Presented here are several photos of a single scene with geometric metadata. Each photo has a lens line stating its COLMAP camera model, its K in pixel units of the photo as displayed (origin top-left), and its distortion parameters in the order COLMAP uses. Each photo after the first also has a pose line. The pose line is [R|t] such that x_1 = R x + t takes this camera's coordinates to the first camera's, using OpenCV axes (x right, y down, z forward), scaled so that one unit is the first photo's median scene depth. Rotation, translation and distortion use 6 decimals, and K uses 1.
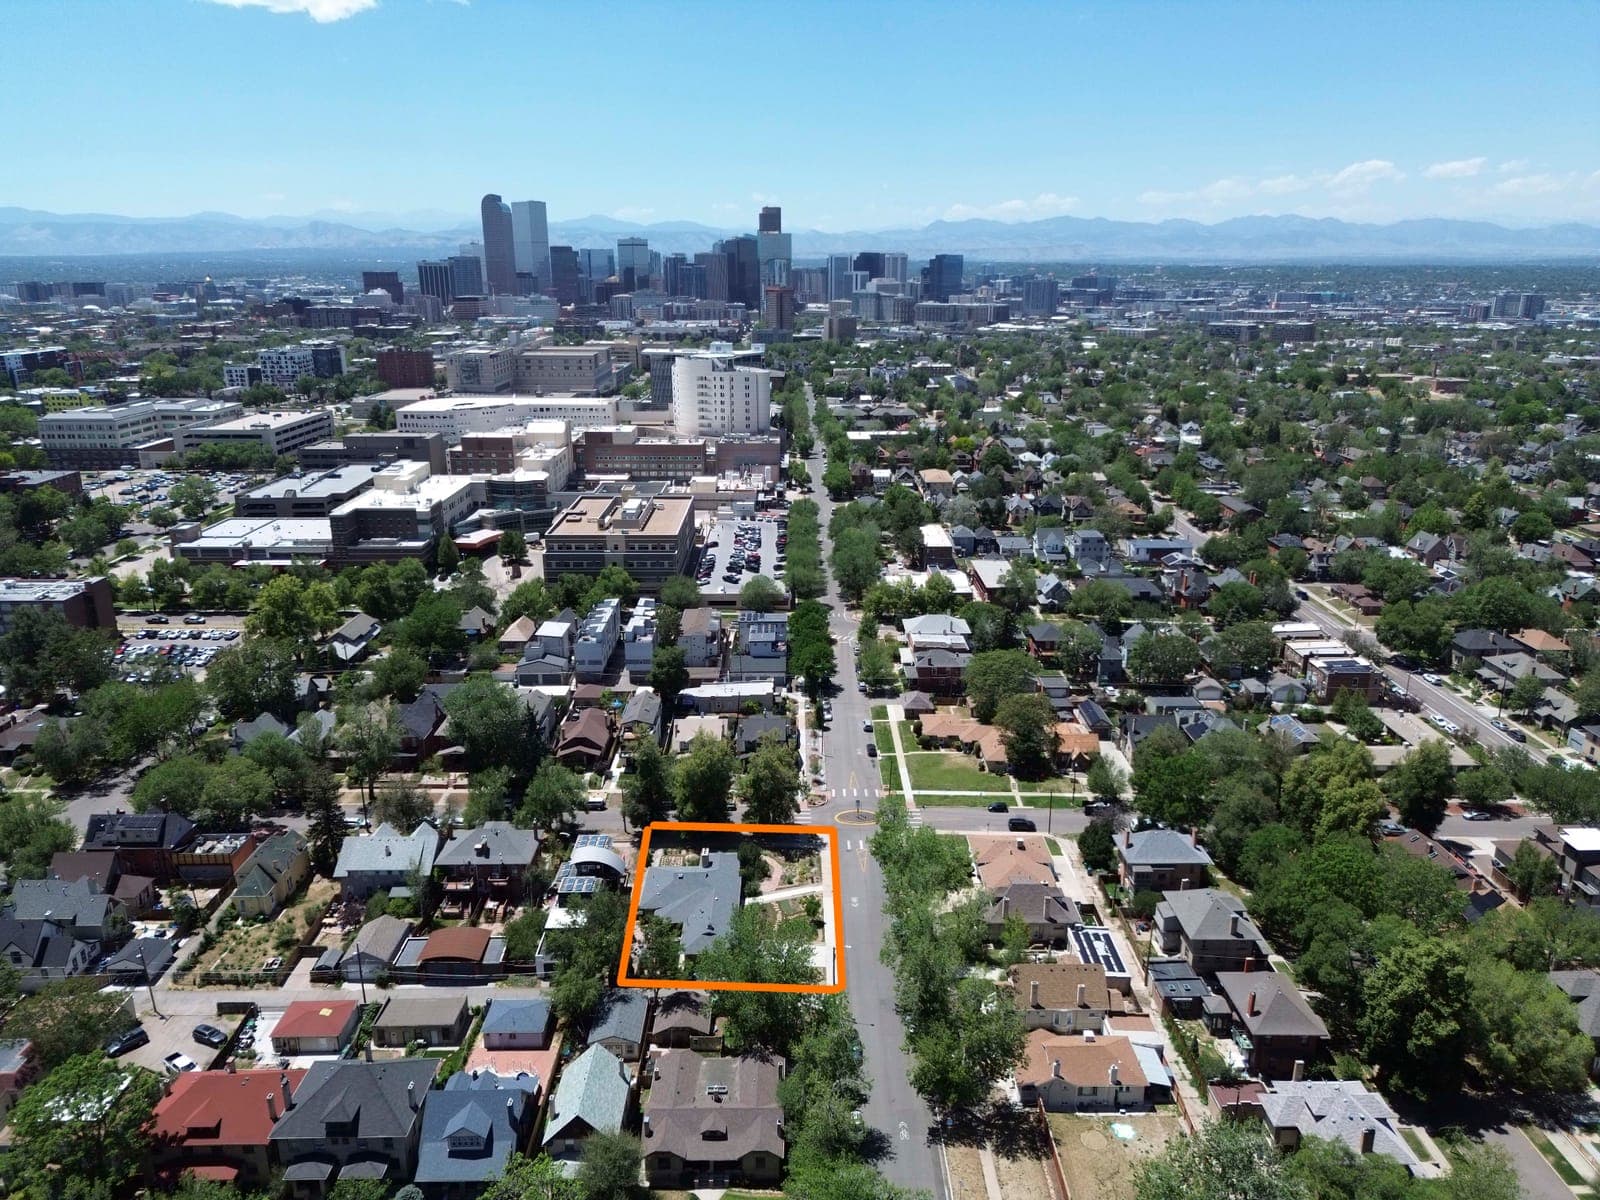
lens RADIAL K [[1129.5, 0, 808.3], [0, 1129.5, 609.1], [0, 0, 1]] dist [0.058472, -0.051105]
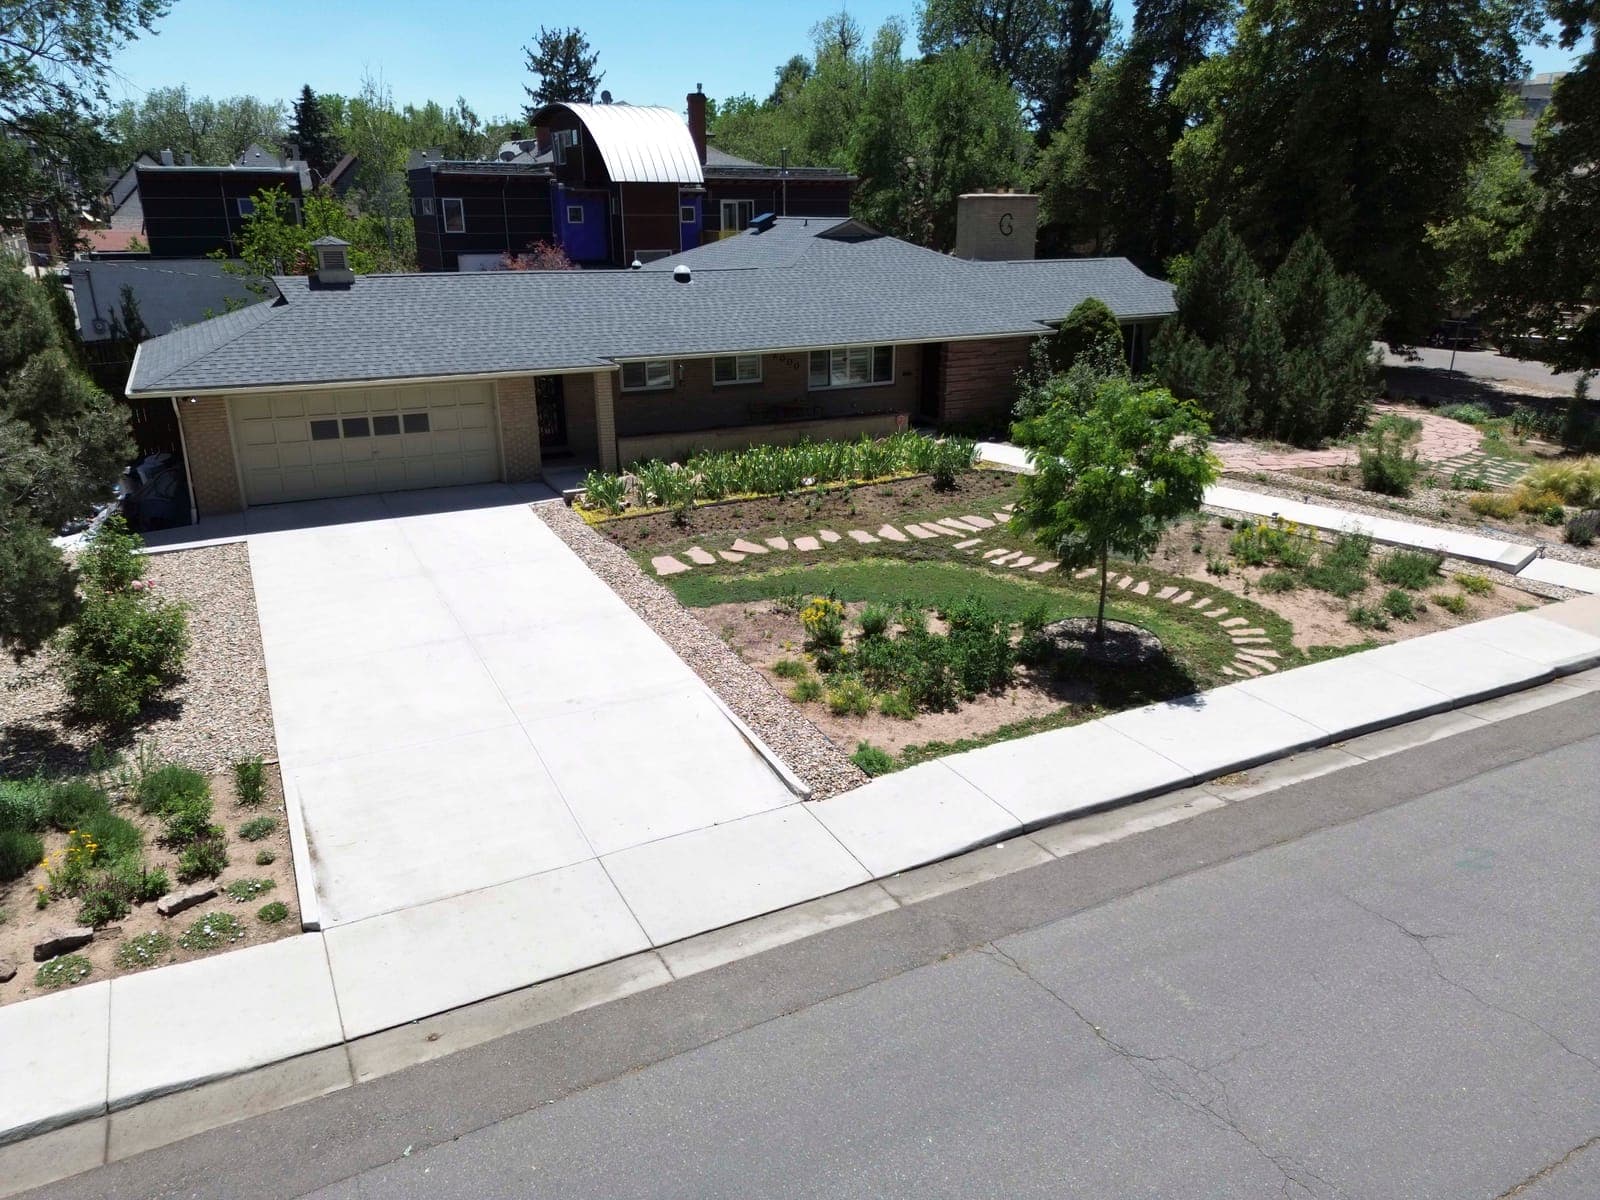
lens RADIAL K [[1129.5, 0, 808.5], [0, 1129.5, 615.4], [0, 0, 1]] dist [0.058472, -0.051105]
pose [[0.449662, 0.304383, -0.839735, 0.048232], [-0.264320, 0.943382, 0.200415, 0.171137], [0.853194, 0.131840, 0.504657, 0.610136]]
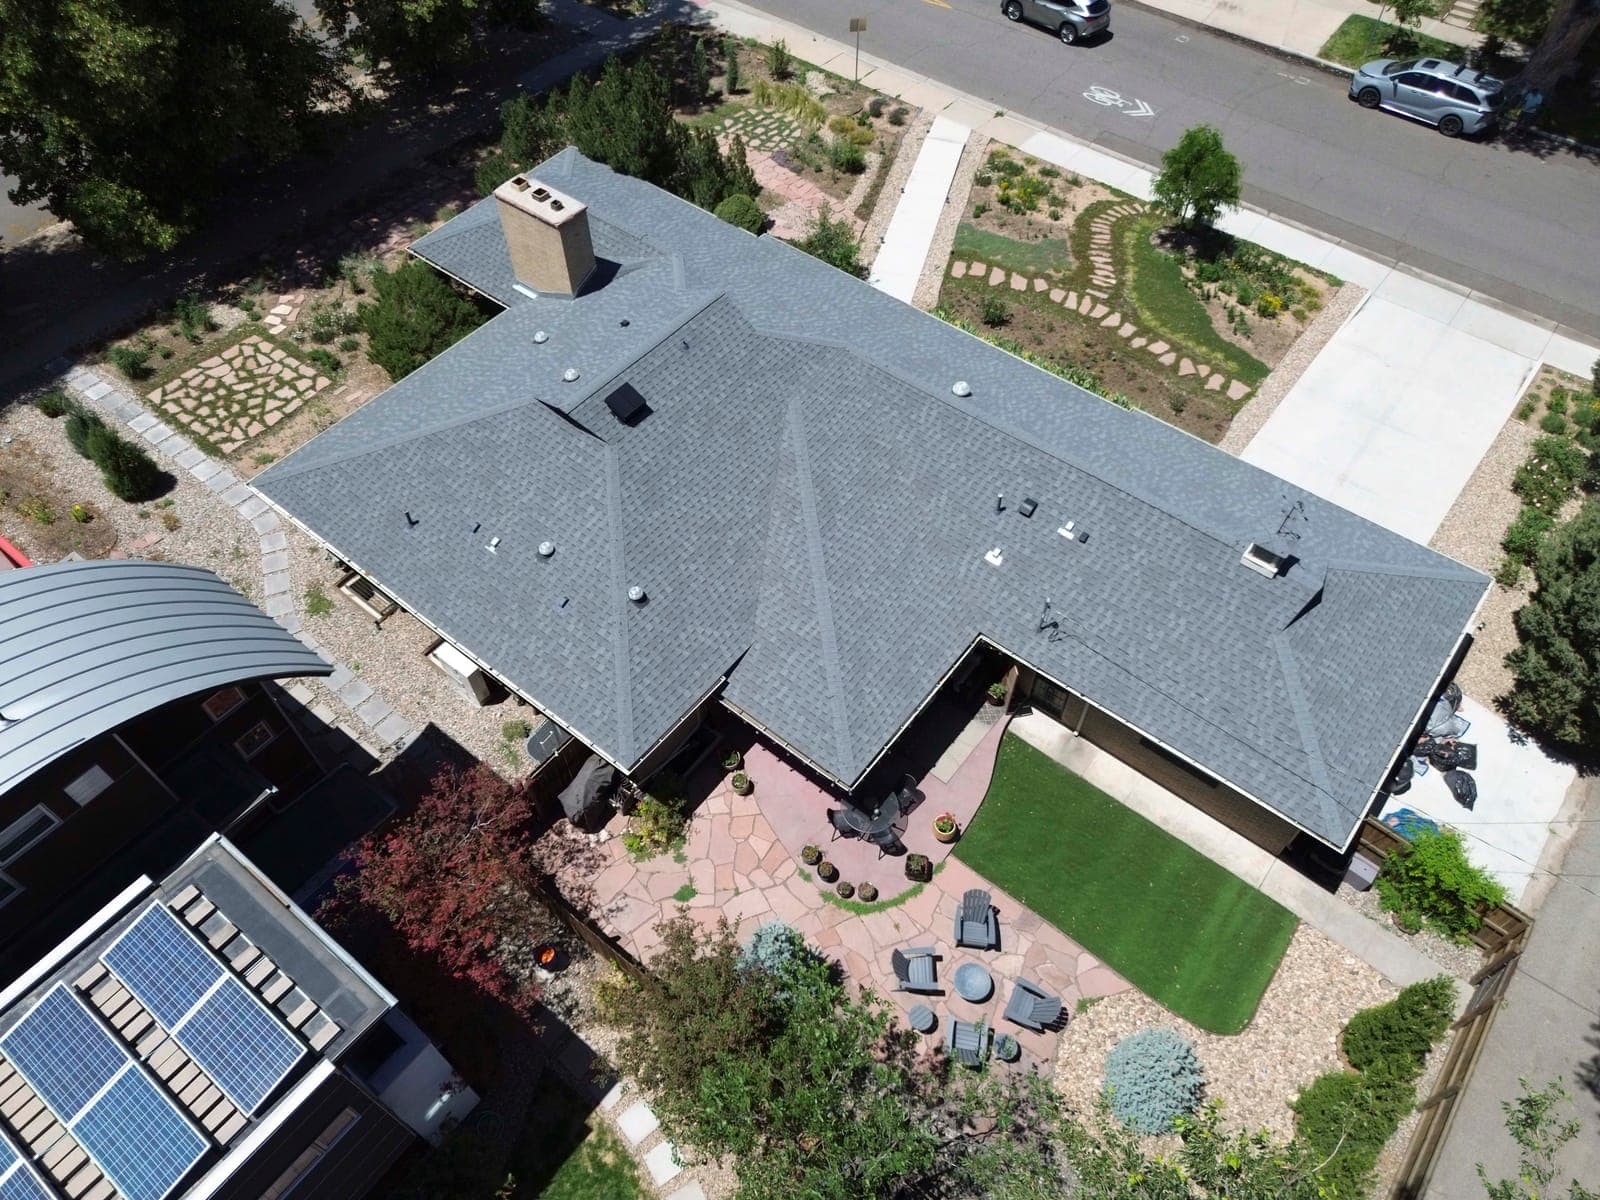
lens RADIAL K [[1129.5, 0, 809.2], [0, 1129.5, 603.1], [0, 0, 1]] dist [0.058472, -0.051105]
pose [[0.628386, -0.620669, 0.468936, -0.119369], [0.229427, 0.723877, 0.650665, 0.111221], [-0.743300, -0.301282, 0.597272, 0.592920]]
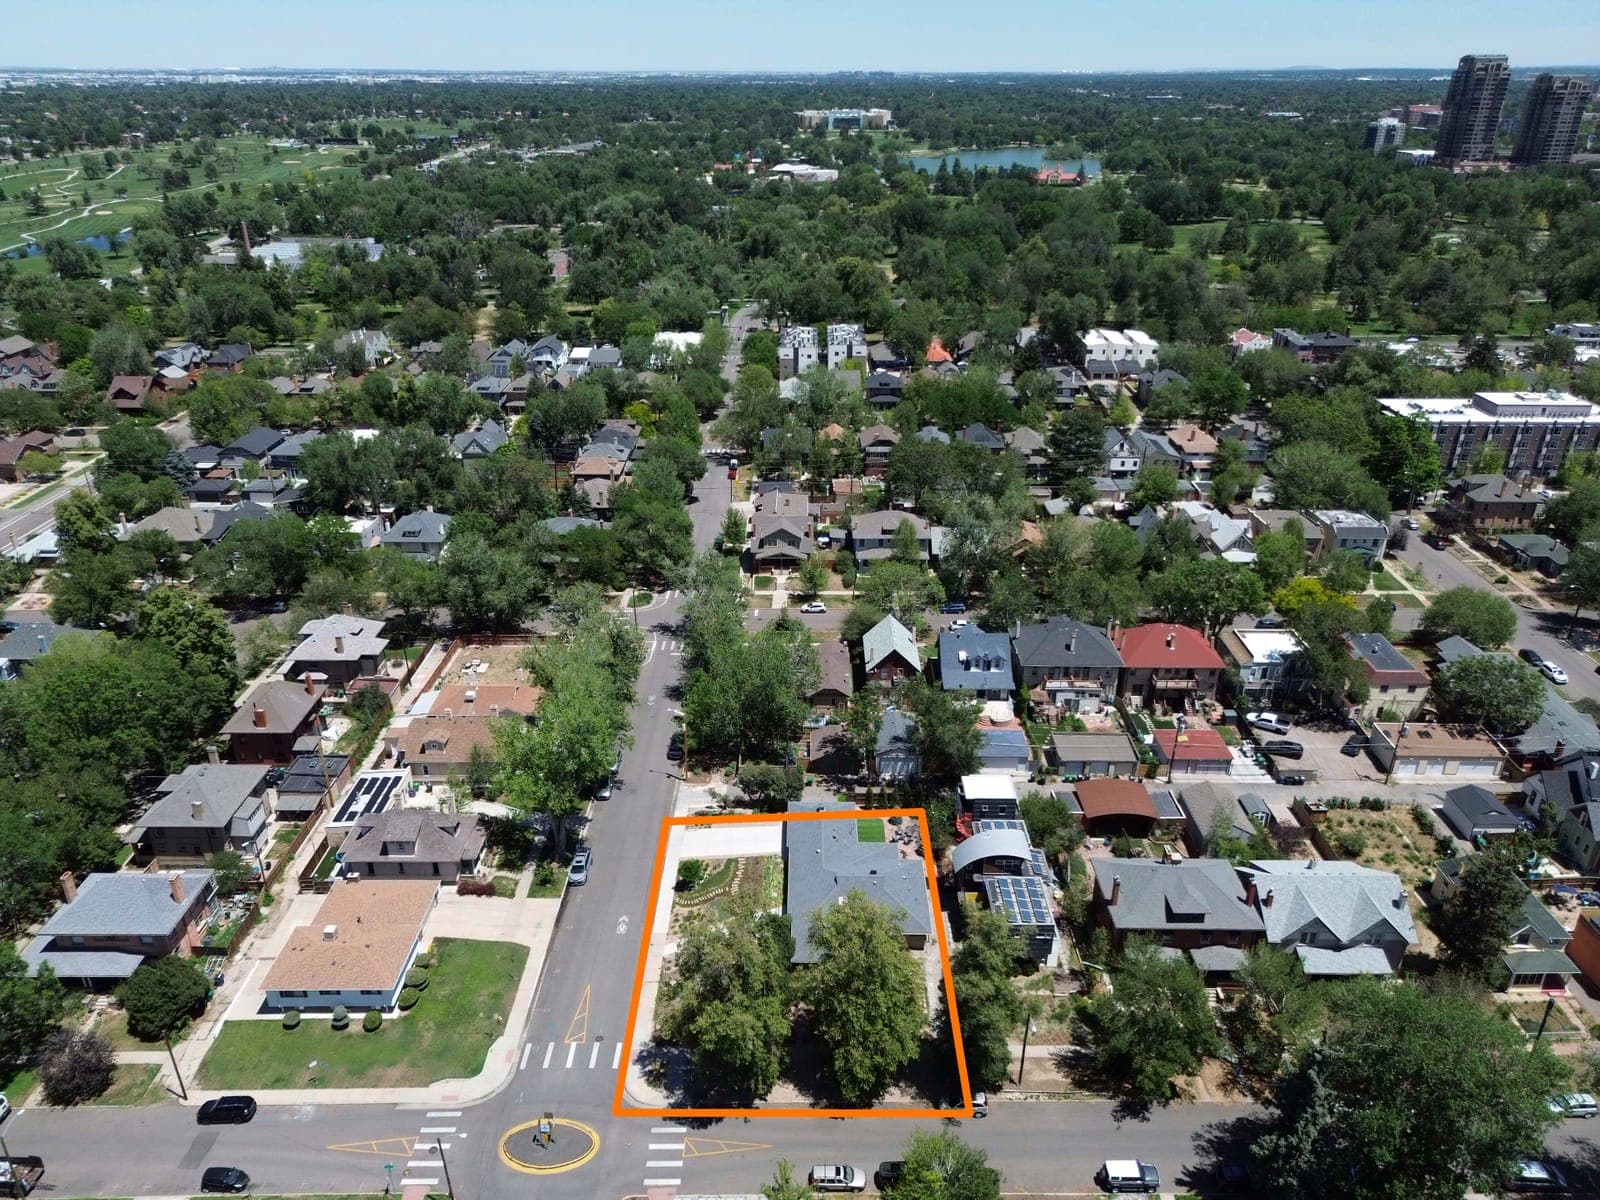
lens RADIAL K [[1129.5, 0, 808.4], [0, 1129.5, 598.9], [0, 0, 1]] dist [0.058472, -0.051105]
pose [[-0.999926, -0.008592, 0.008637, -0.051373], [-0.000643, 0.745148, 0.666899, -0.235863], [-0.012166, 0.666844, -0.745098, 0.935593]]
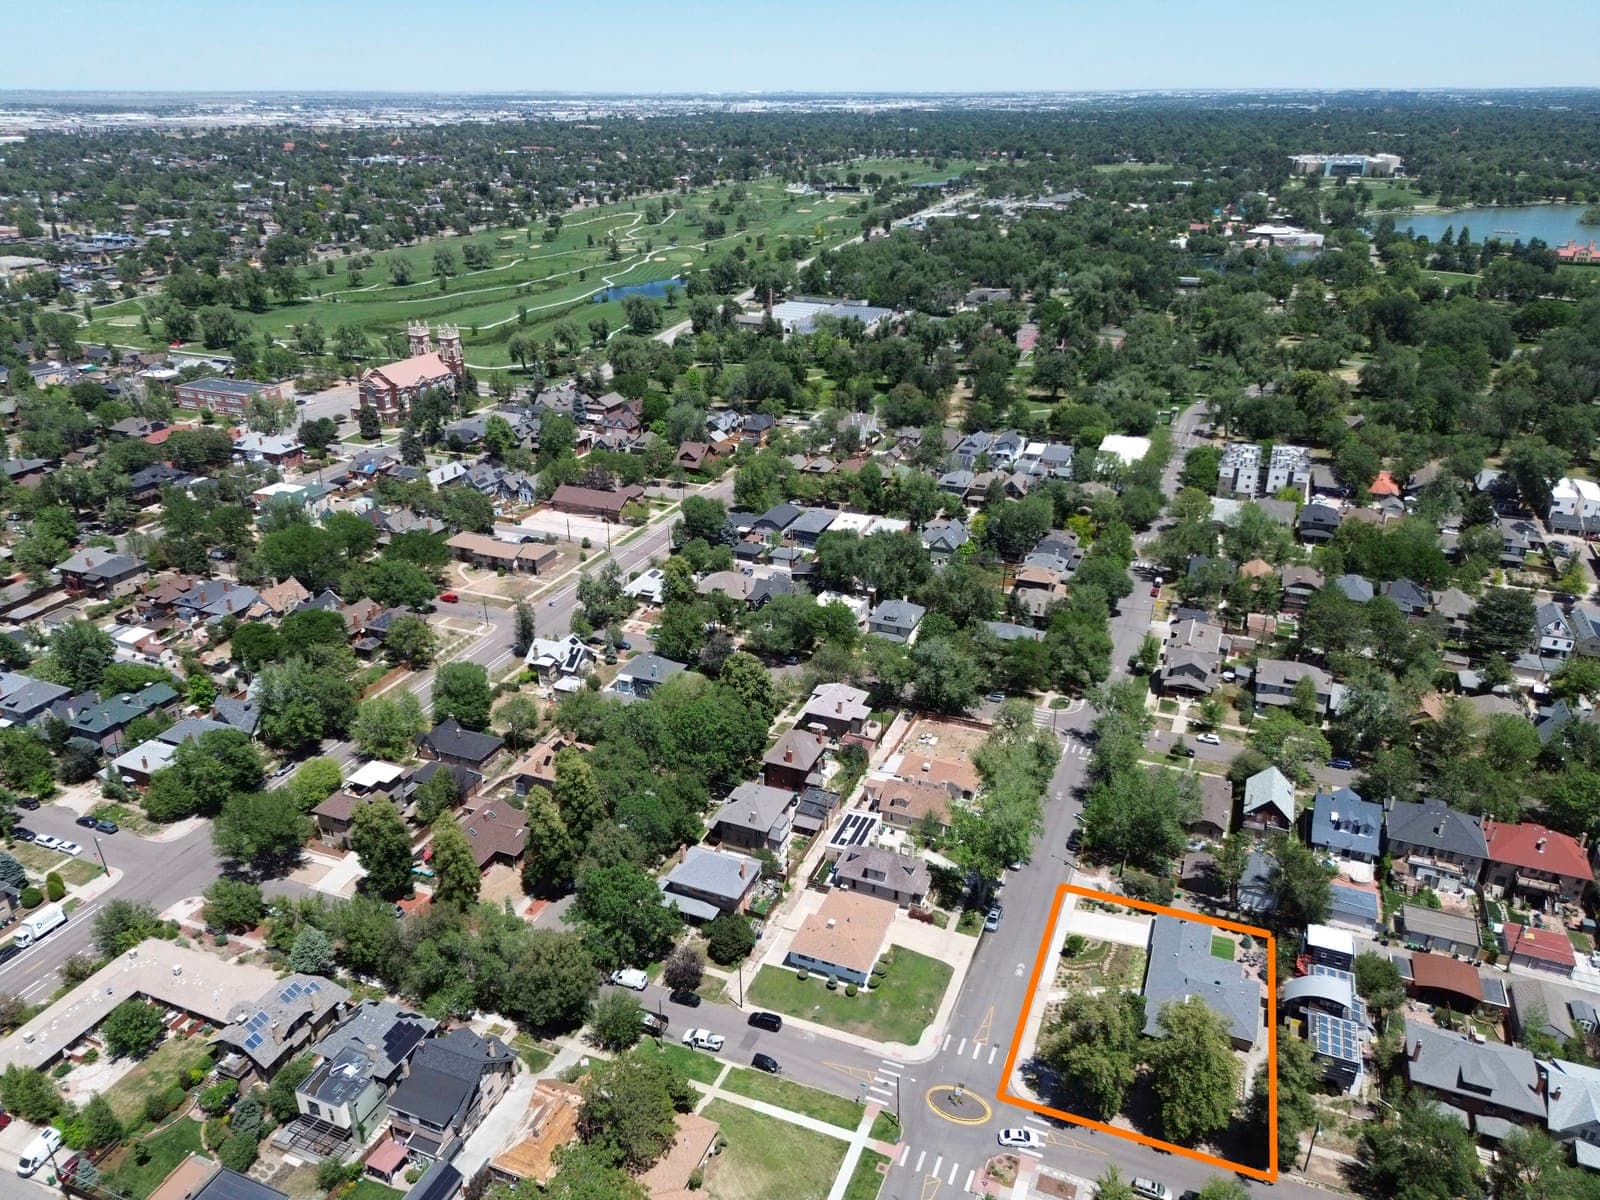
lens RADIAL K [[1129.5, 0, 809.4], [0, 1129.5, 601.0], [0, 0, 1]] dist [0.058472, -0.051105]
pose [[-0.922865, -0.160078, 0.350279, -0.054707], [0.110209, 0.761716, 0.638469, -0.410998], [-0.369018, 0.627824, -0.685319, 1.034016]]
